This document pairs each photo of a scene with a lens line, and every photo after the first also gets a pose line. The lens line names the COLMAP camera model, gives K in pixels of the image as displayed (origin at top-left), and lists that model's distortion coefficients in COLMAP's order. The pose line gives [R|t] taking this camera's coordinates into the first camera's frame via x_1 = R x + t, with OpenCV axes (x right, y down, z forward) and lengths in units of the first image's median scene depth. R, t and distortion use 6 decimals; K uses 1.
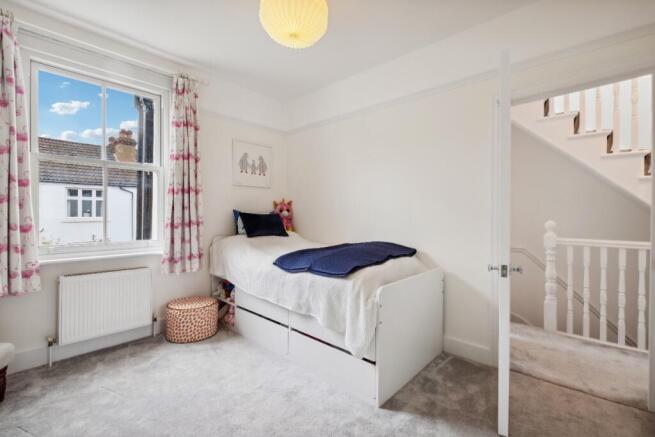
lens RADIAL K [[292.6, 0, 327.3], [0, 292.6, 215.2], [0, 0, 1]] dist [-0.001696, -0.000290]
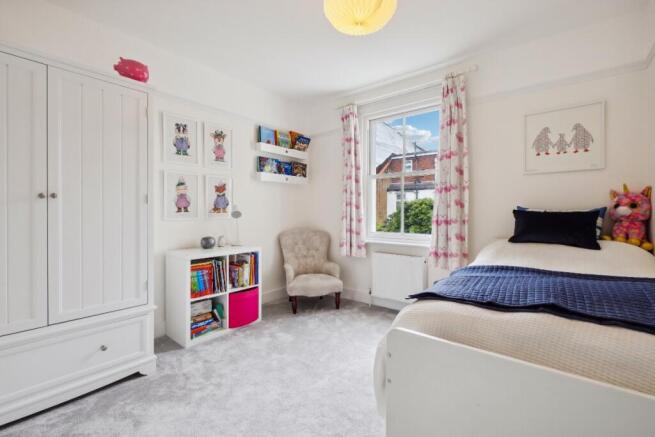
lens RADIAL K [[287.7, 0, 327.5], [0, 287.7, 218.5], [0, 0, 1]] dist [-0.000282, 0.000272]
pose [[0.059799, 0.014315, -0.998108, 0.498424], [-0.009315, 0.999862, 0.013782, 0.008820], [0.998167, 0.008473, 0.059924, 0.526757]]
